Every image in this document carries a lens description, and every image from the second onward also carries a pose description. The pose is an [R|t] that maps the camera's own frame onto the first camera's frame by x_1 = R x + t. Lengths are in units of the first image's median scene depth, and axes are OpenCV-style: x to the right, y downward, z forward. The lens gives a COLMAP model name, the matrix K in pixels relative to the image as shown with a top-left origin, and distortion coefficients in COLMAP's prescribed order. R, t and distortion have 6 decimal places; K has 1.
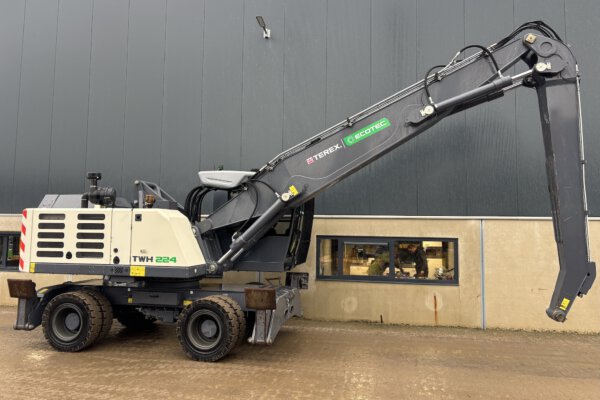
lens RADIAL K [[455.8, 0, 302.0], [0, 455.8, 195.2], [0, 0, 1]] dist [0.032610, -0.040615]
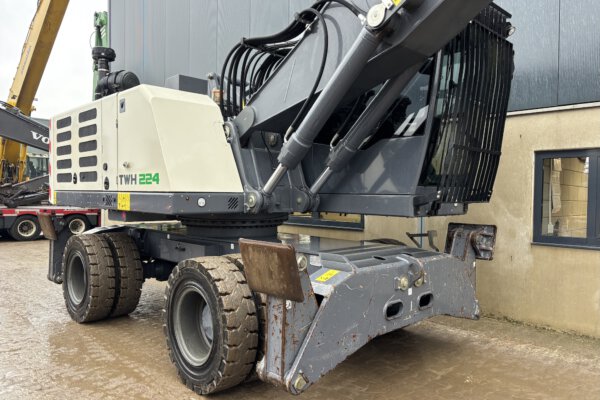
lens RADIAL K [[455.8, 0, 299.9], [0, 455.8, 203.9], [0, 0, 1]] dist [0.032610, -0.040615]
pose [[0.830357, 0.010582, -0.557131, 0.126702], [0.041567, 0.995858, 0.080866, 0.126670], [0.555679, -0.090306, 0.826478, 0.626279]]
